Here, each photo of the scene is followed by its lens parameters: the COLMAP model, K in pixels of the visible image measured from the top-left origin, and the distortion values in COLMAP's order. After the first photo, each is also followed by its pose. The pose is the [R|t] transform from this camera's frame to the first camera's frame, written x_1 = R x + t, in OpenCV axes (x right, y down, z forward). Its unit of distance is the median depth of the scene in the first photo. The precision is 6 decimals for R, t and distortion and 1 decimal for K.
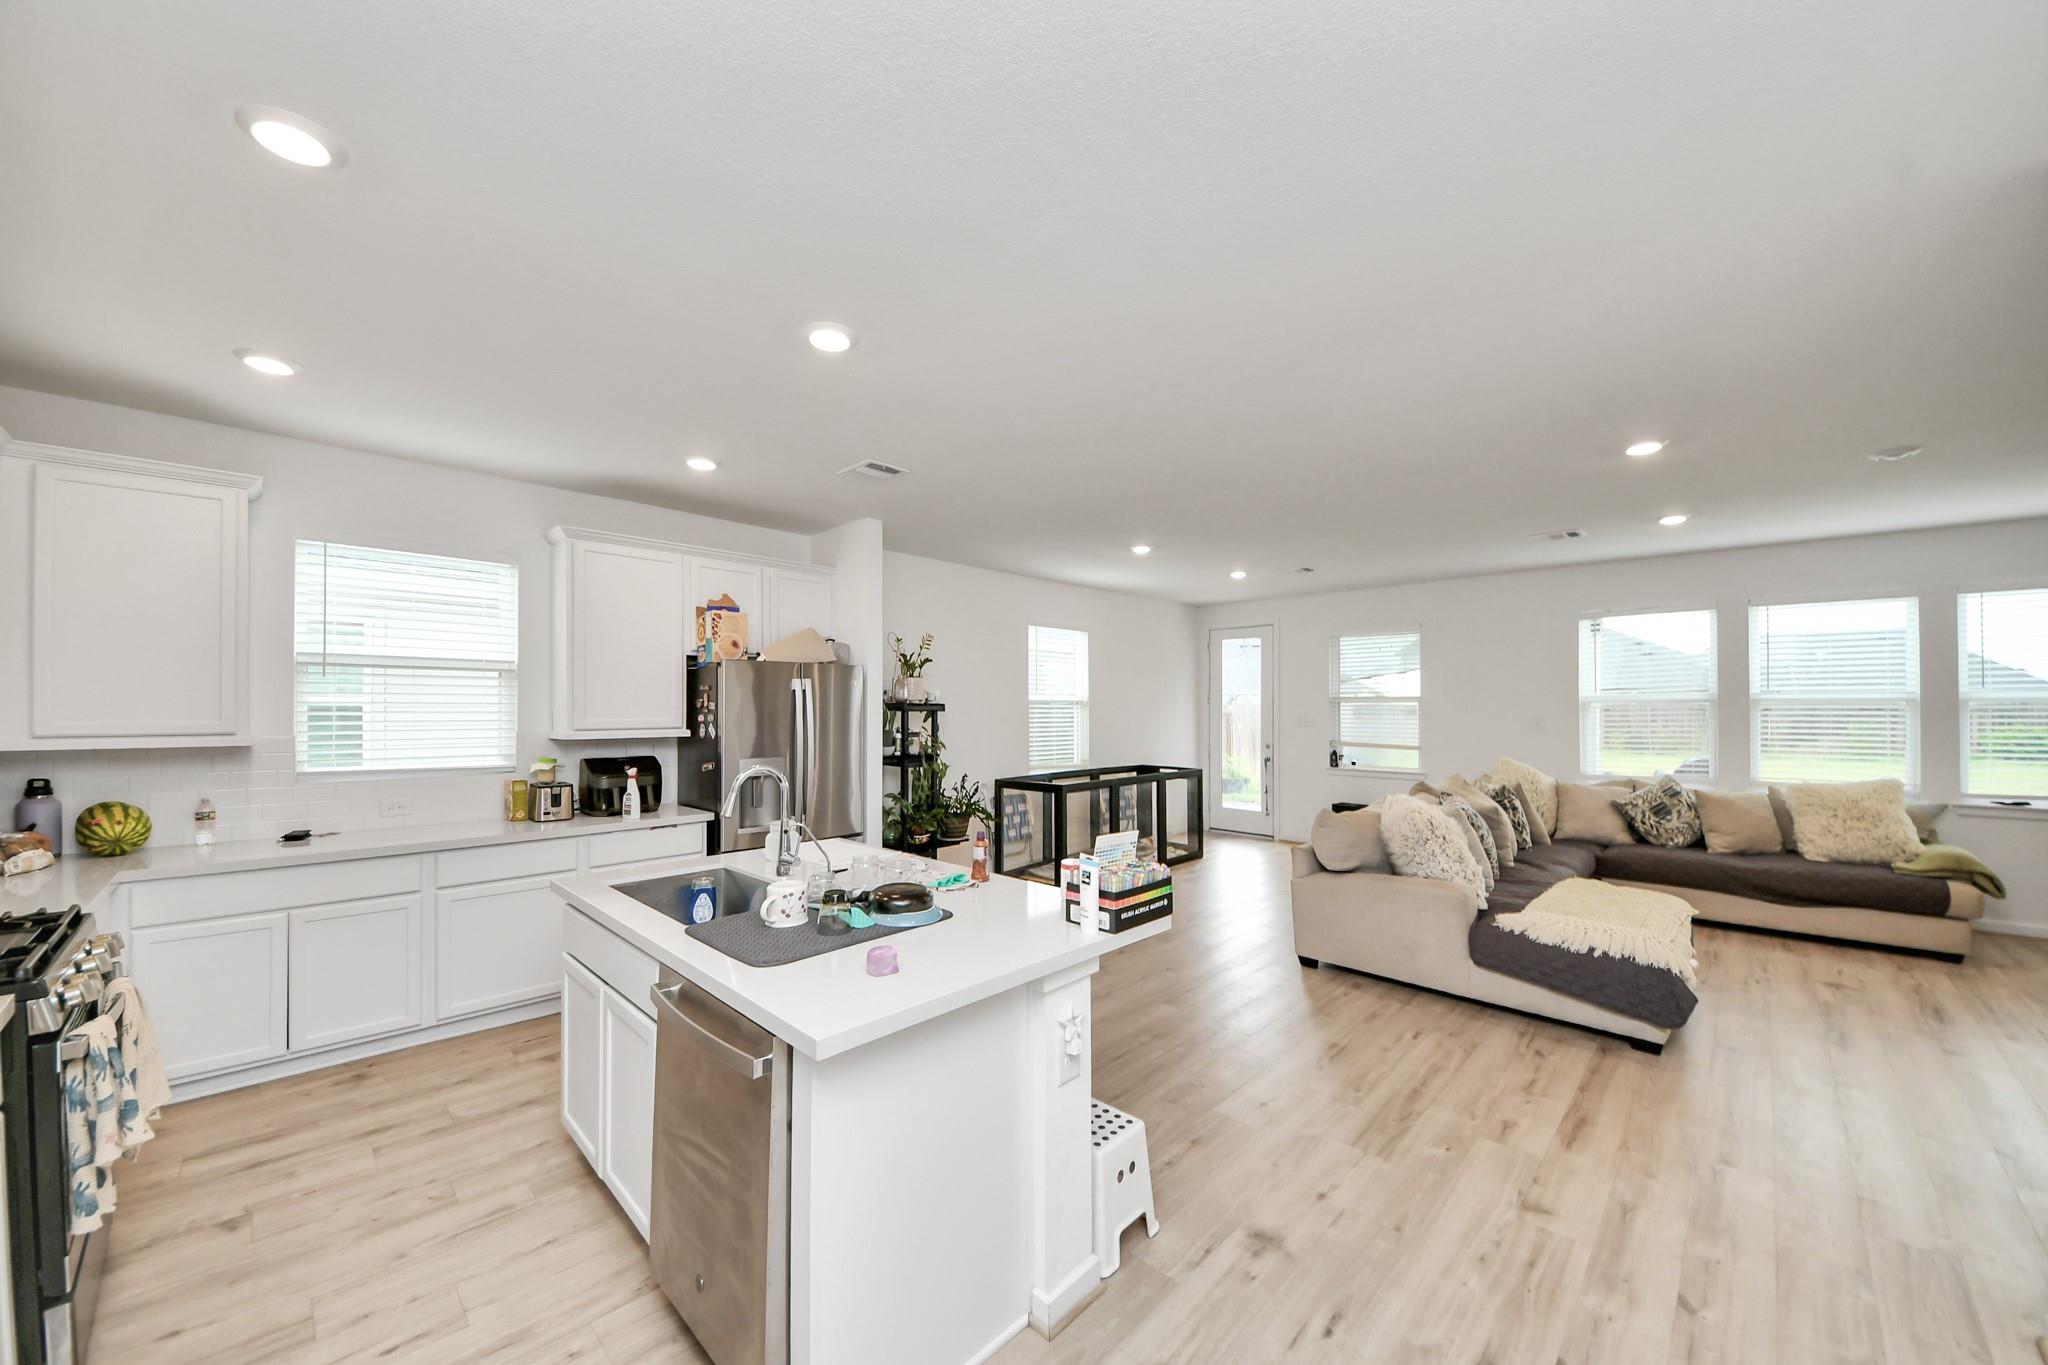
lens RADIAL K [[736.9, 0, 1032.2], [0, 736.9, 702.1], [0, 0, 1]] dist [-0.011580, -0.002044]
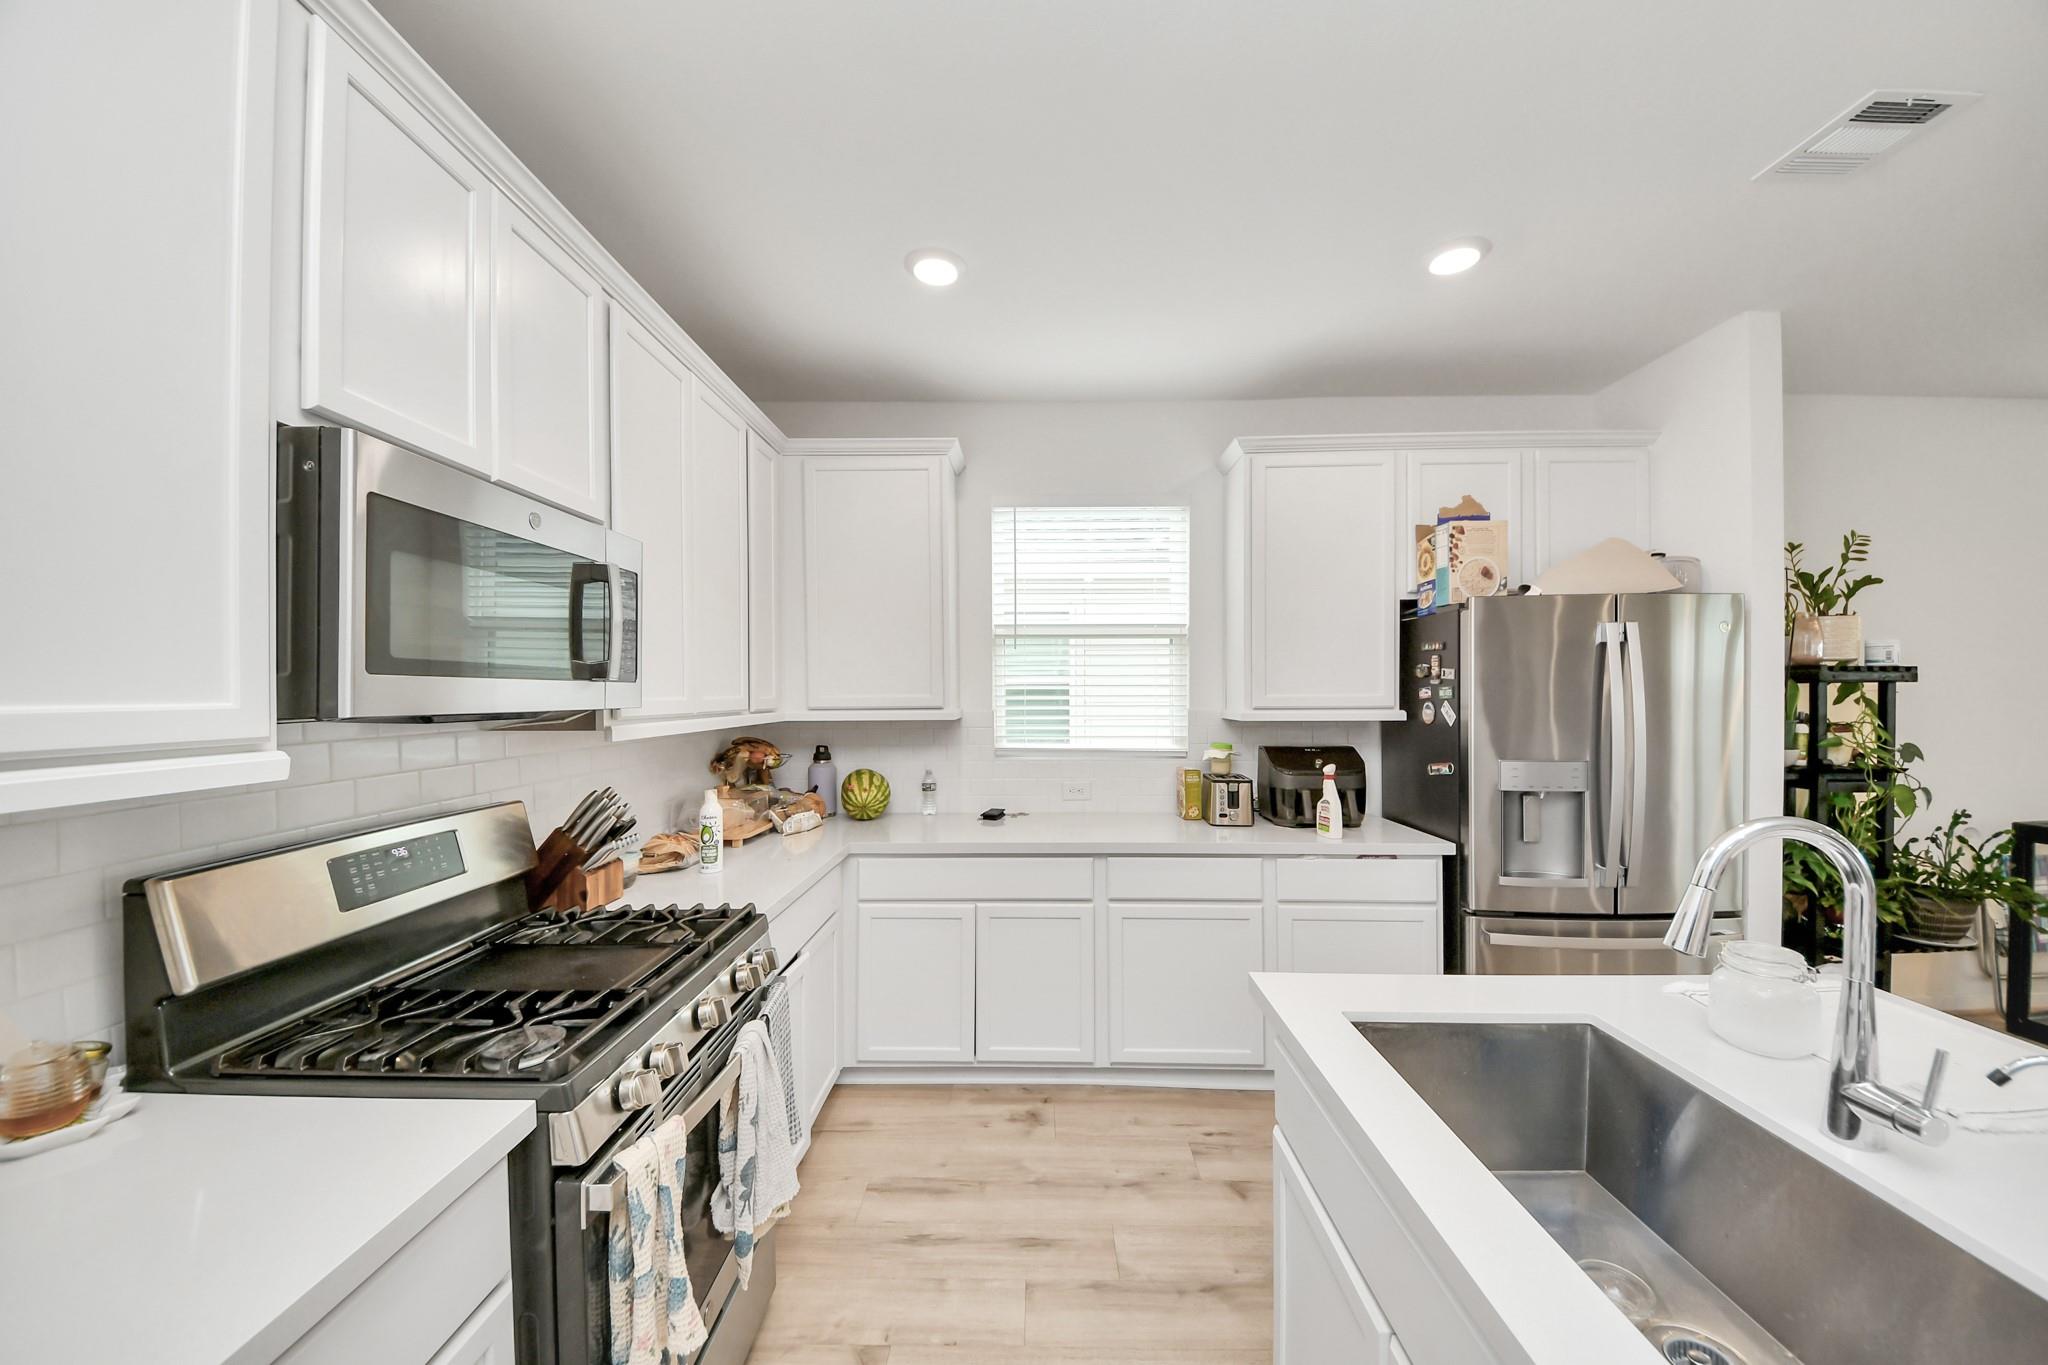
lens RADIAL K [[736.9, 0, 1022.7], [0, 736.9, 687.1], [0, 0, 1]] dist [-0.011580, -0.002044]
pose [[0.679768, -0.008882, -0.733374, -0.225966], [0.008729, 0.999954, -0.004020, 0.016749], [0.733376, -0.003669, 0.679814, 0.304268]]
